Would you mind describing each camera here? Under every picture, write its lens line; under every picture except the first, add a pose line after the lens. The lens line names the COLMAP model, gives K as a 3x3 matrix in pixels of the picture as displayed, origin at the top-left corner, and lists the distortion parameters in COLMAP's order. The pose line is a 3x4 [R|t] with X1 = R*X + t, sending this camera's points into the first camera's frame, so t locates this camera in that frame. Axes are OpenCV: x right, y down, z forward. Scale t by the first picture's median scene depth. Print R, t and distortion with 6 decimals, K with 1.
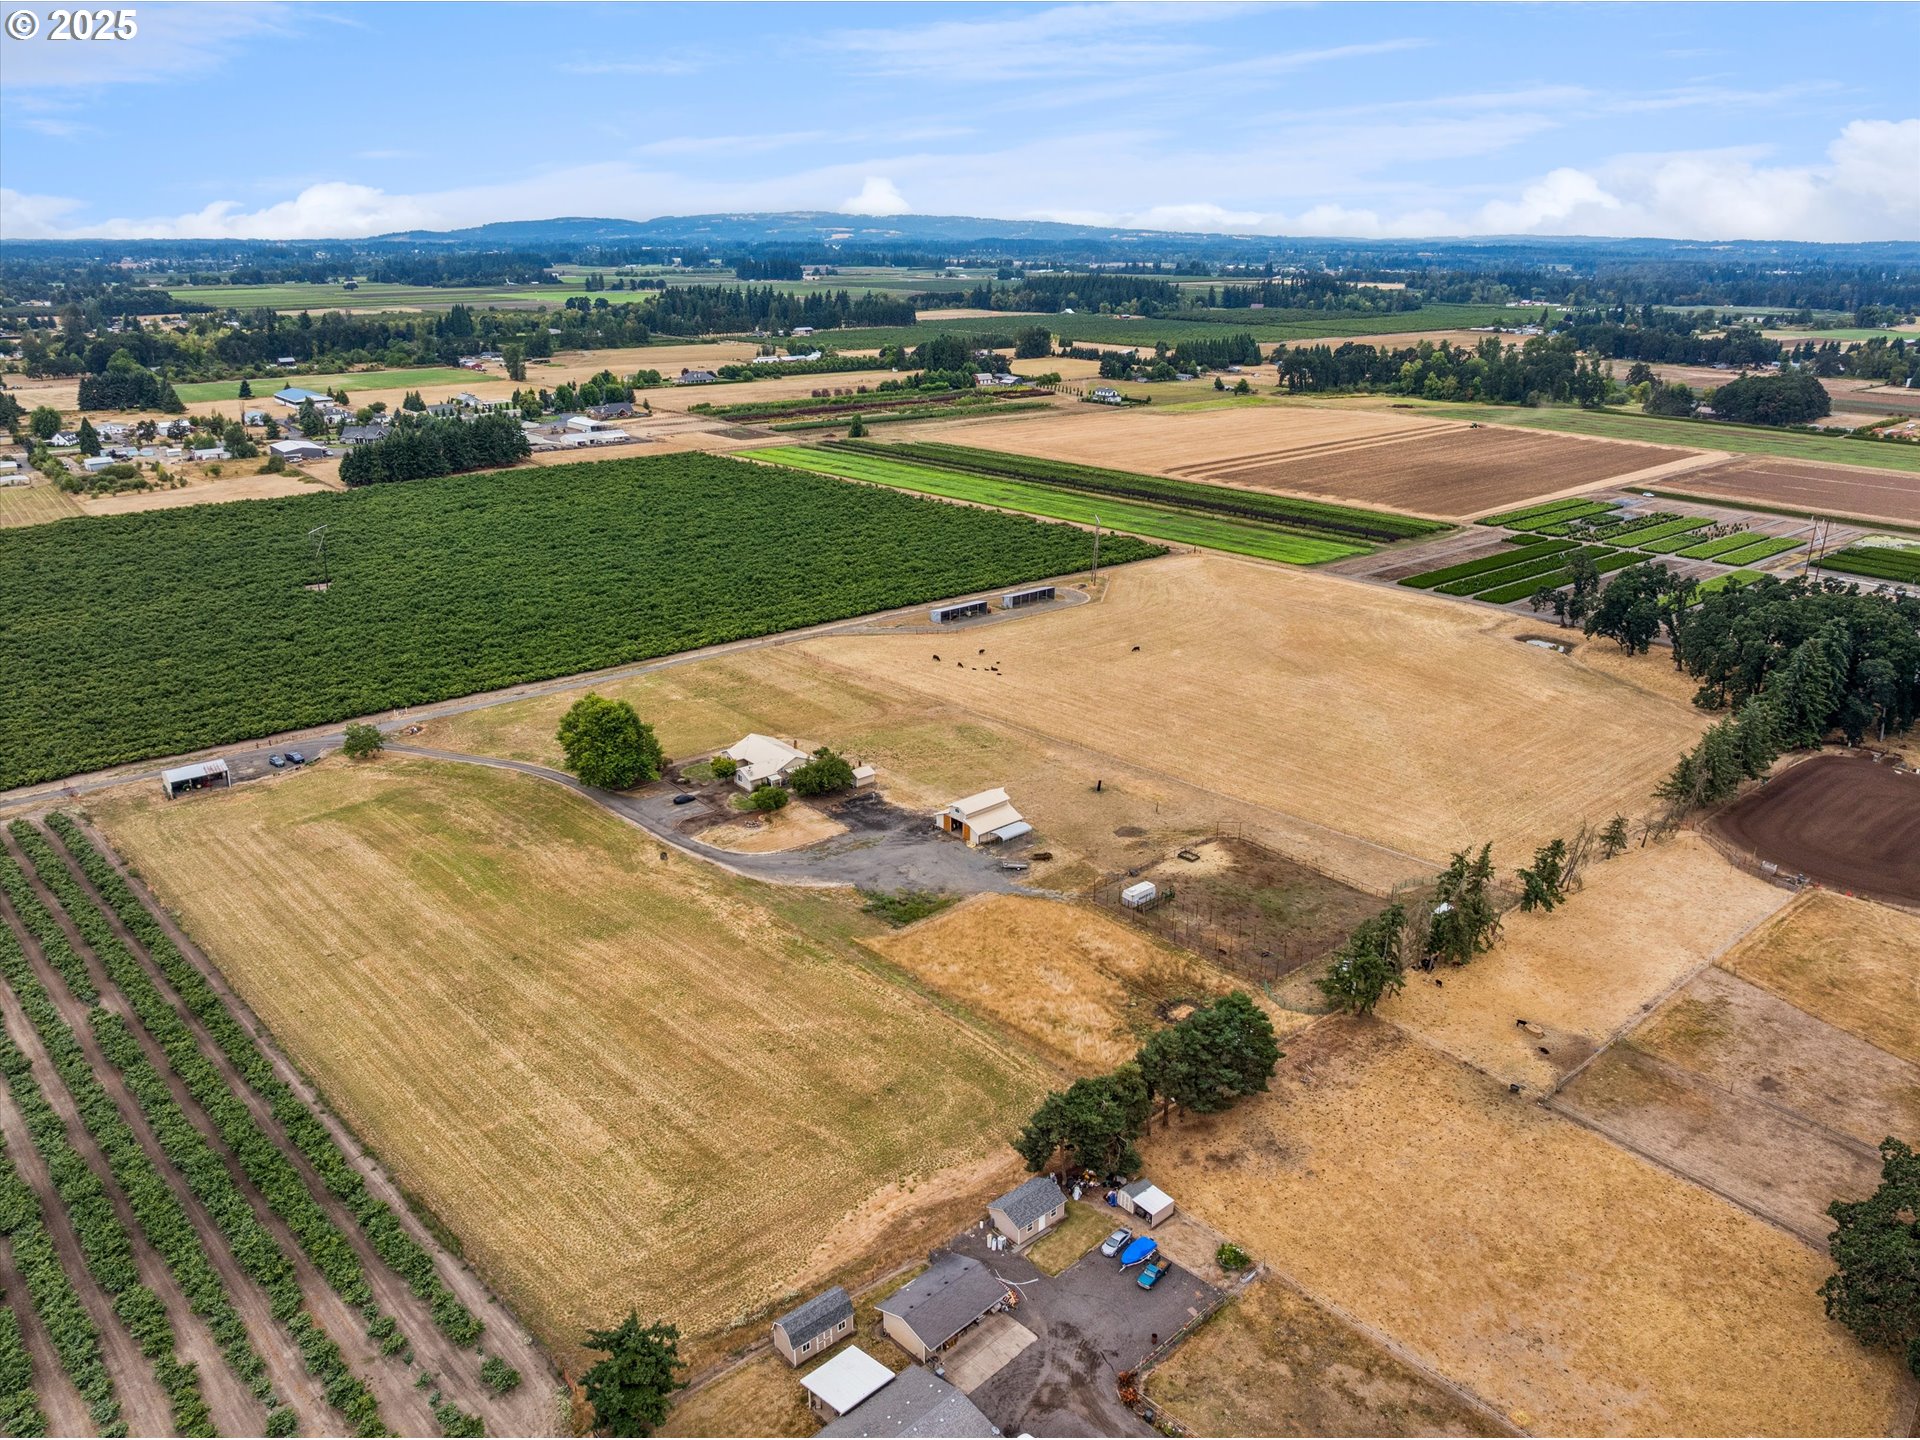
lens RADIAL K [[1395.0, 0, 970.9], [0, 1395.0, 637.7], [0, 0, 1]] dist [-0.042146, 0.006316]
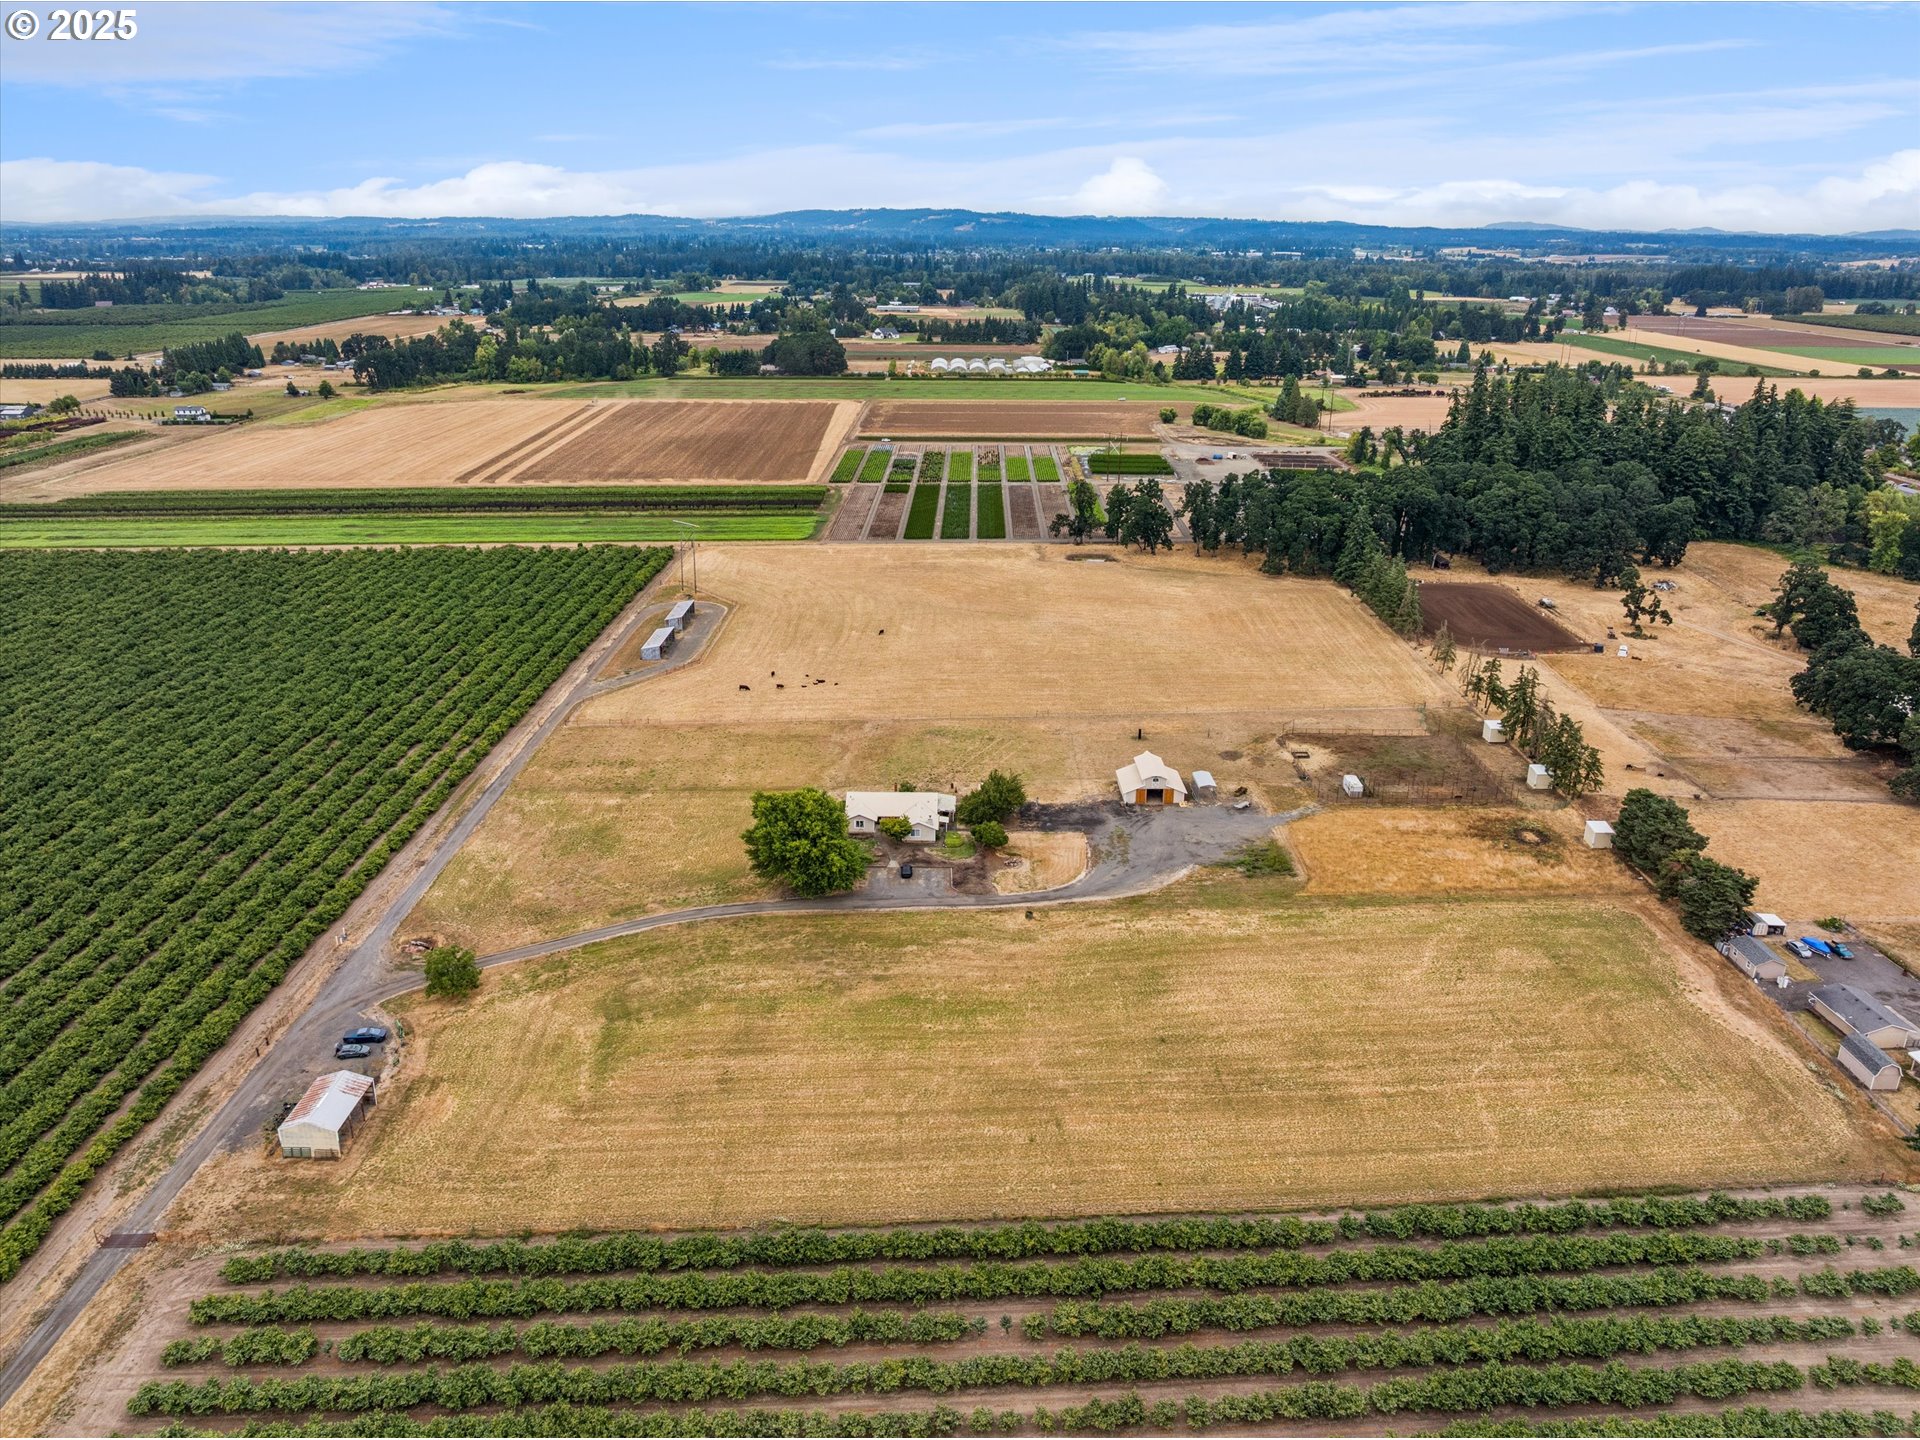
lens RADIAL K [[1395.0, 0, 970.9], [0, 1395.0, 637.7], [0, 0, 1]] dist [-0.042146, 0.006316]
pose [[0.649509, -0.218605, 0.728251, -0.758365], [0.208167, 0.972310, 0.106208, -0.108813], [-0.731303, 0.082615, 0.677031, 0.346894]]
